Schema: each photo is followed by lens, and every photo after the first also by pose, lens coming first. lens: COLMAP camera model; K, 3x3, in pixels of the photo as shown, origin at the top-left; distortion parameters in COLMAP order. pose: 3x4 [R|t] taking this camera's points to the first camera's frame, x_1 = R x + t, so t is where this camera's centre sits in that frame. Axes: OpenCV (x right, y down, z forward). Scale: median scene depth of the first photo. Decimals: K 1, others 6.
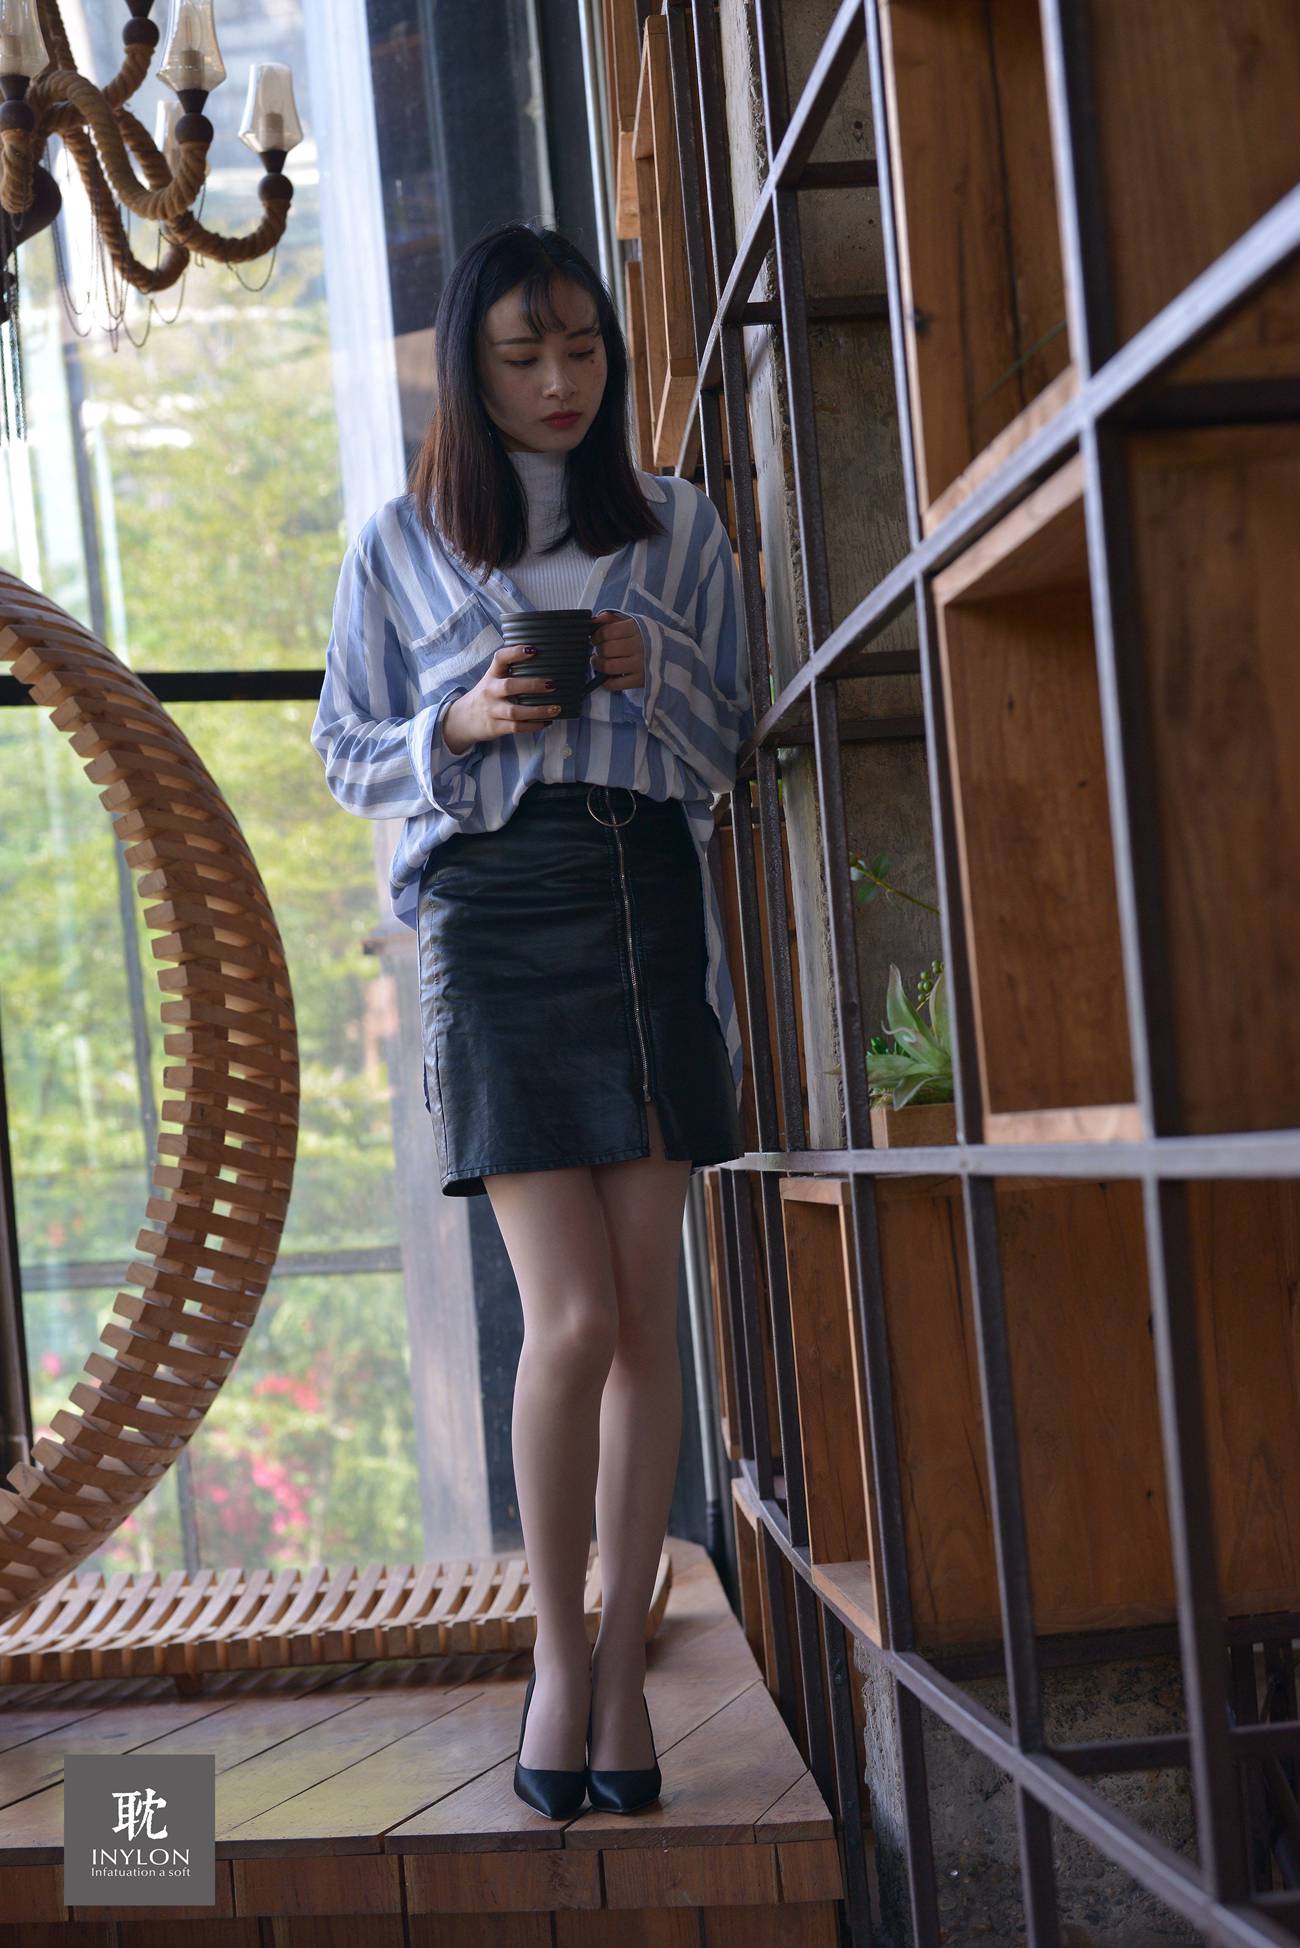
lens RADIAL K [[3902.2, 0, 632.4], [0, 3902.2, 974.8], [0, 0, 1]] dist [-0.000743, 0.000000]
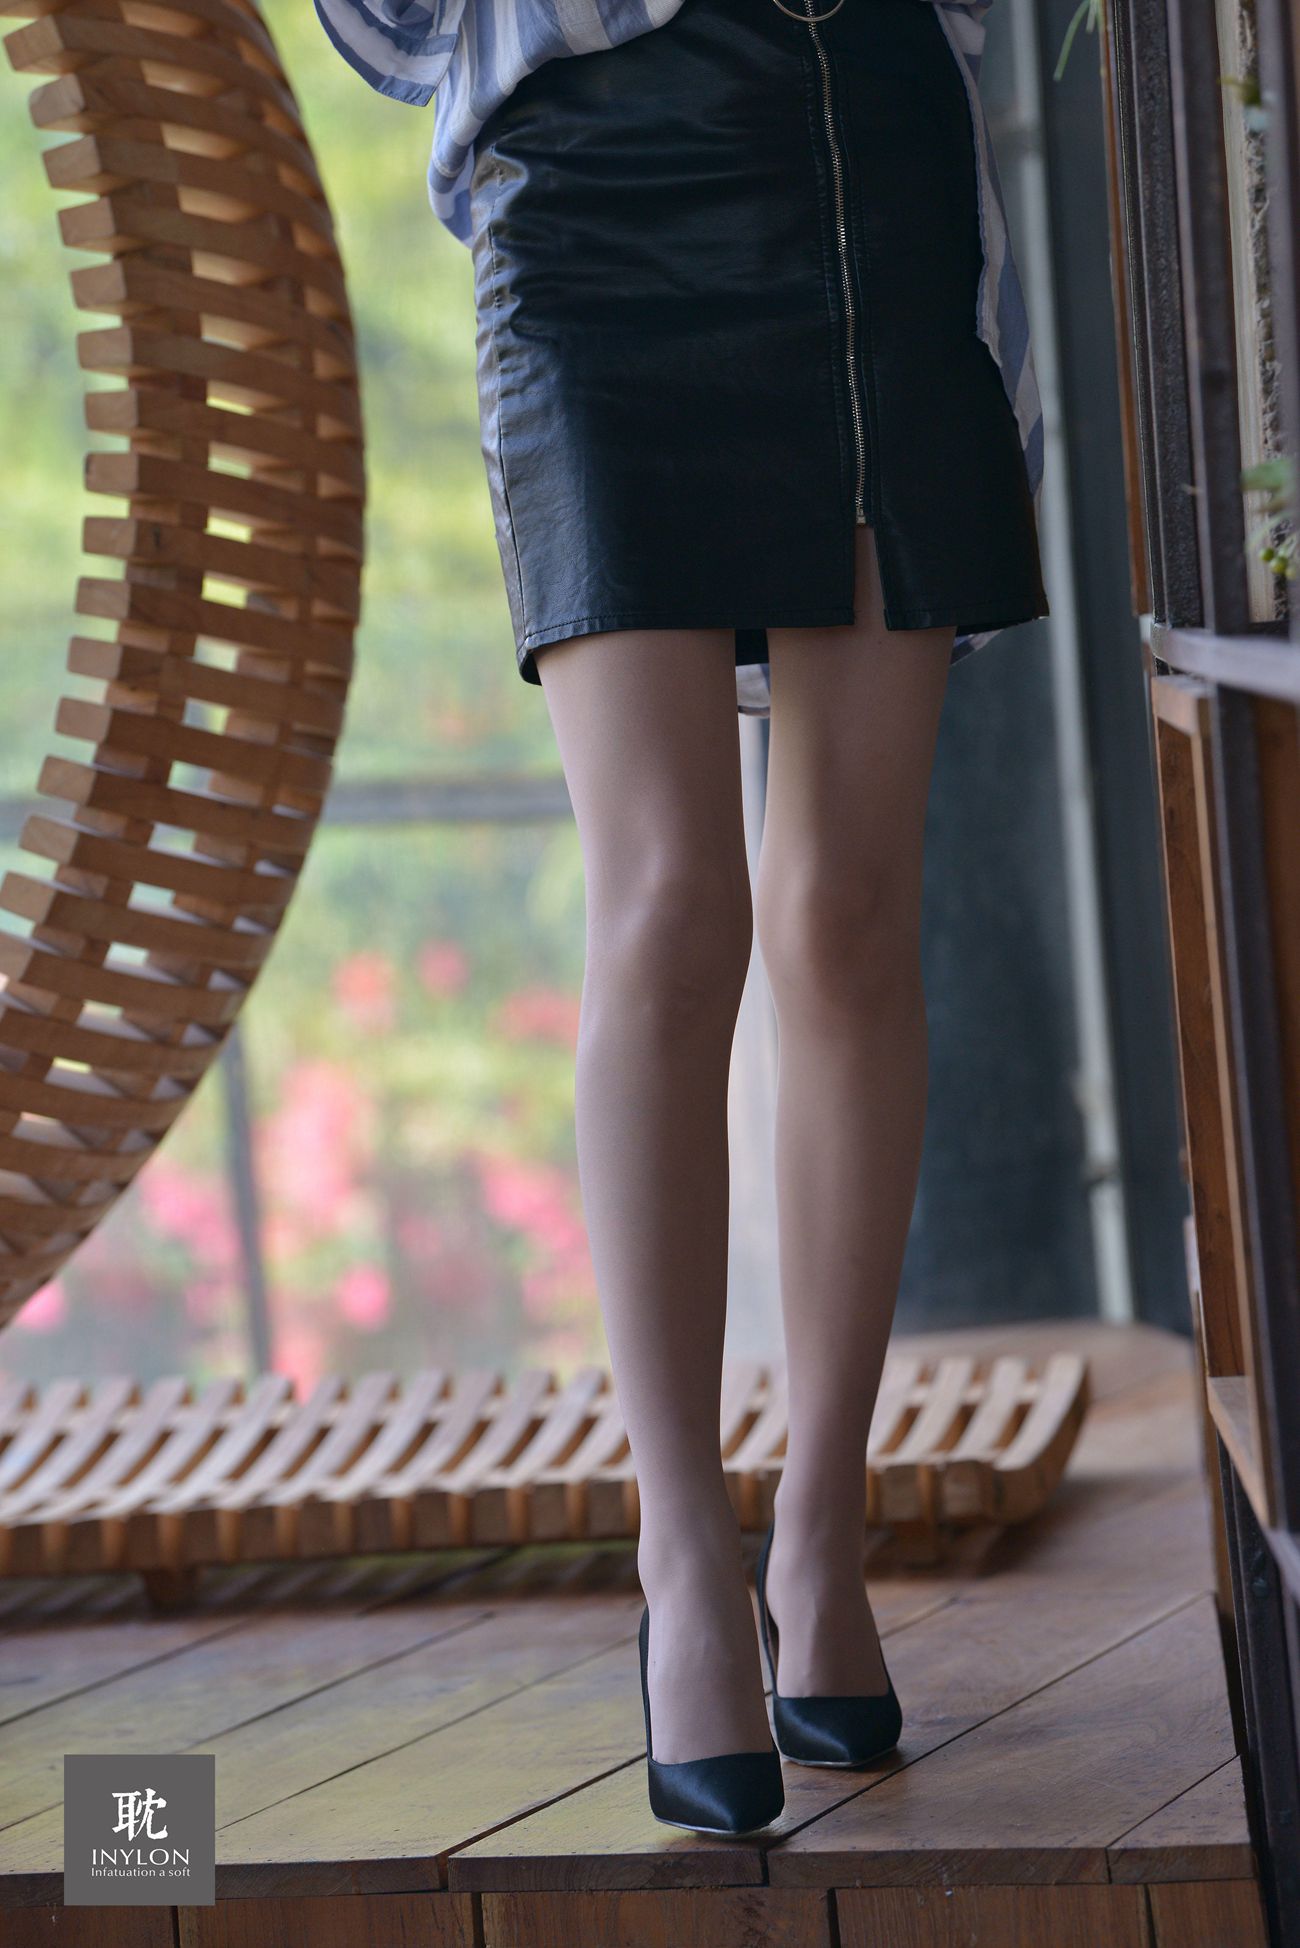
lens RADIAL K [[8205.7, 0, 644.2], [0, 8205.7, 981.2], [0, 0, 1]] dist [1.427541, 0.000000]
pose [[0.995478, 0.005475, -0.094833, 0.065051], [0.004192, 0.994833, 0.101435, -0.019609], [0.094898, -0.101374, 0.990312, -0.134132]]
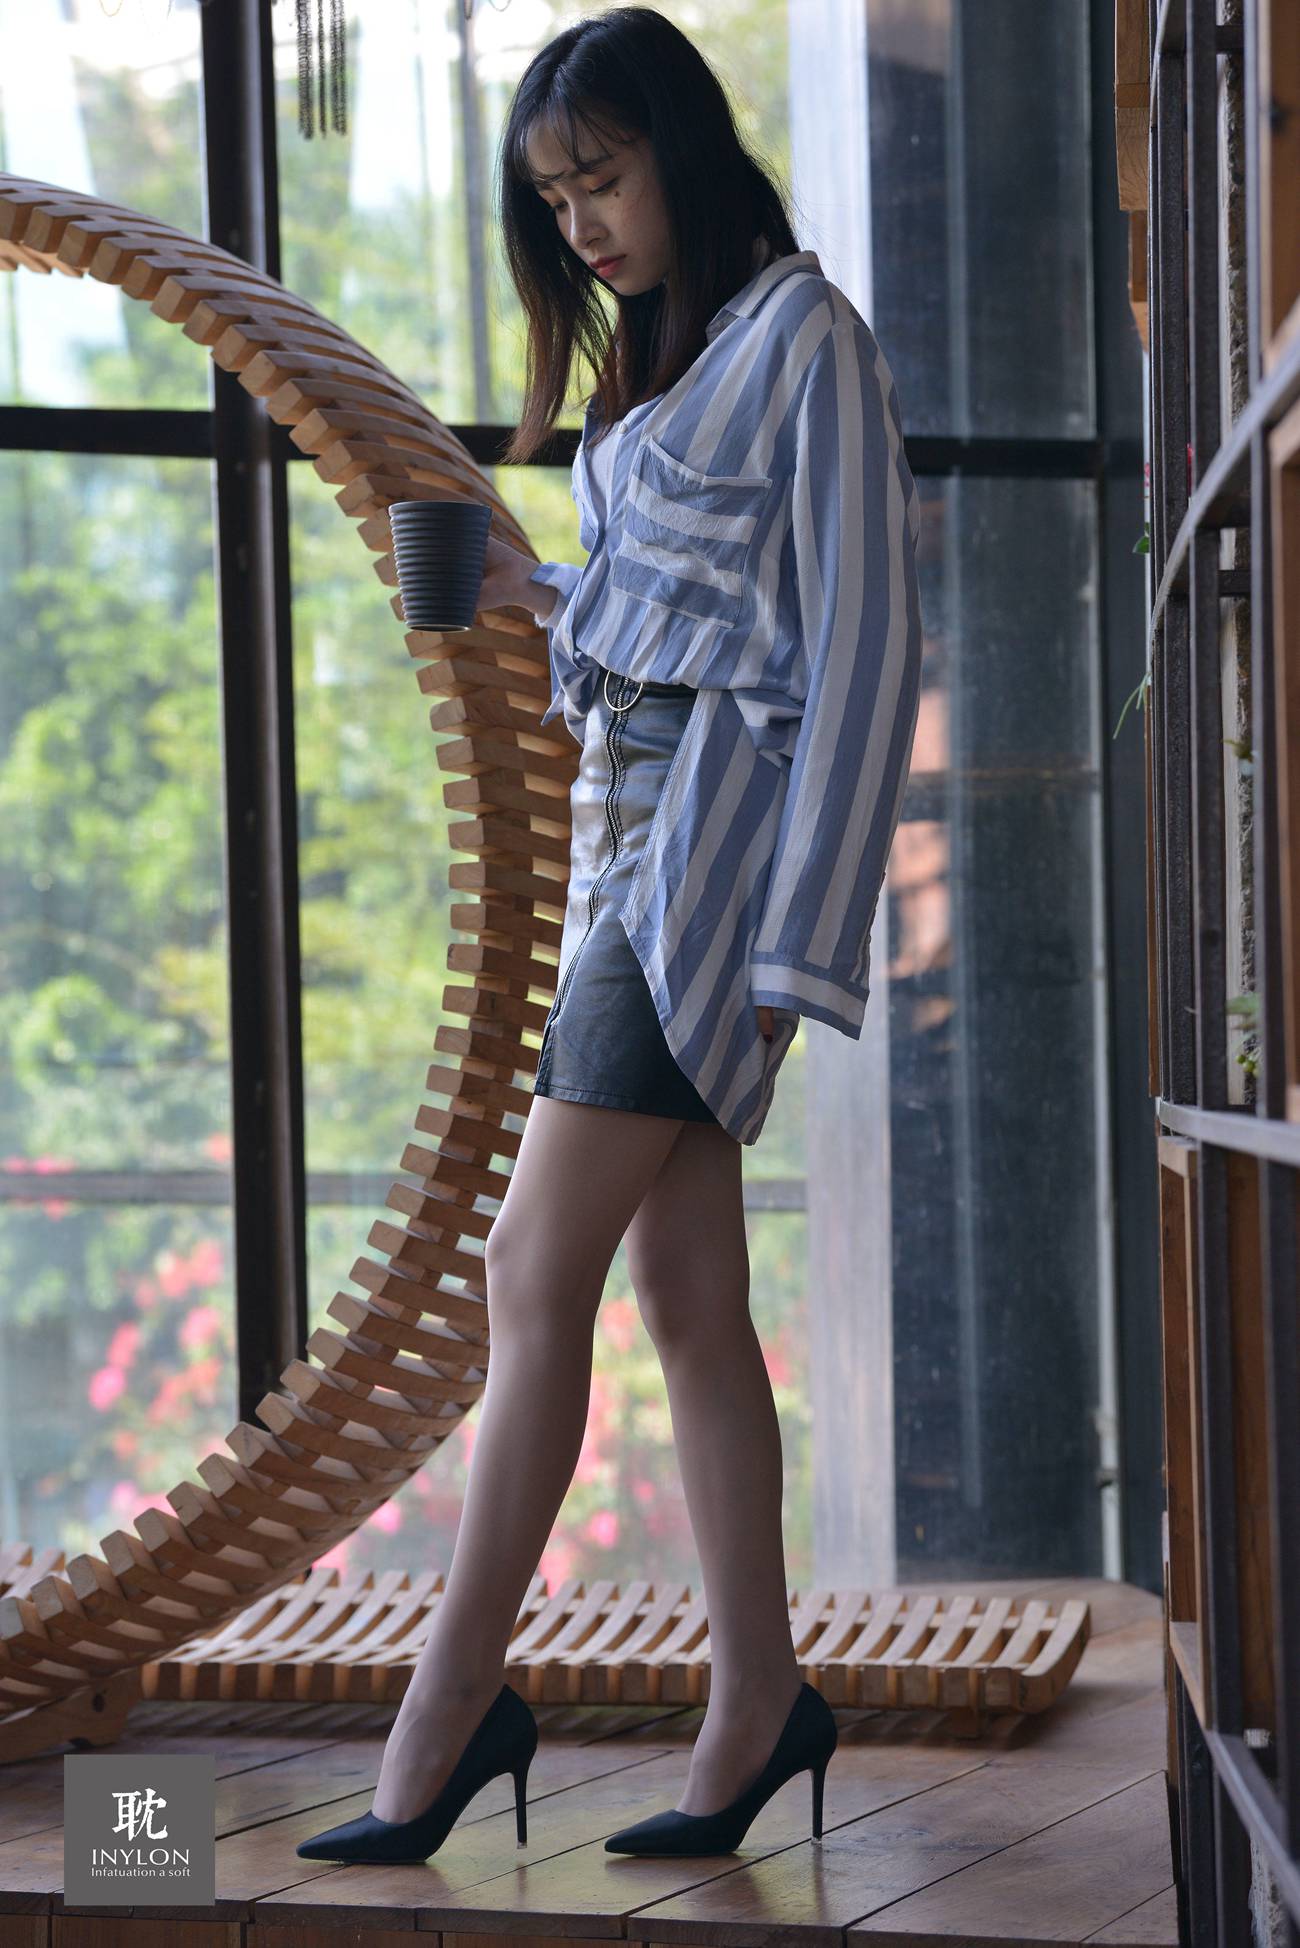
lens RADIAL K [[5447.0, 0, 662.6], [0, 5447.0, 976.3], [0, 0, 1]] dist [0.398480, 0.000000]
pose [[0.990065, 0.062202, -0.126102, 0.064520], [-0.057785, 0.997591, 0.038391, -0.015140], [0.128186, -0.030723, 0.991274, -0.105756]]
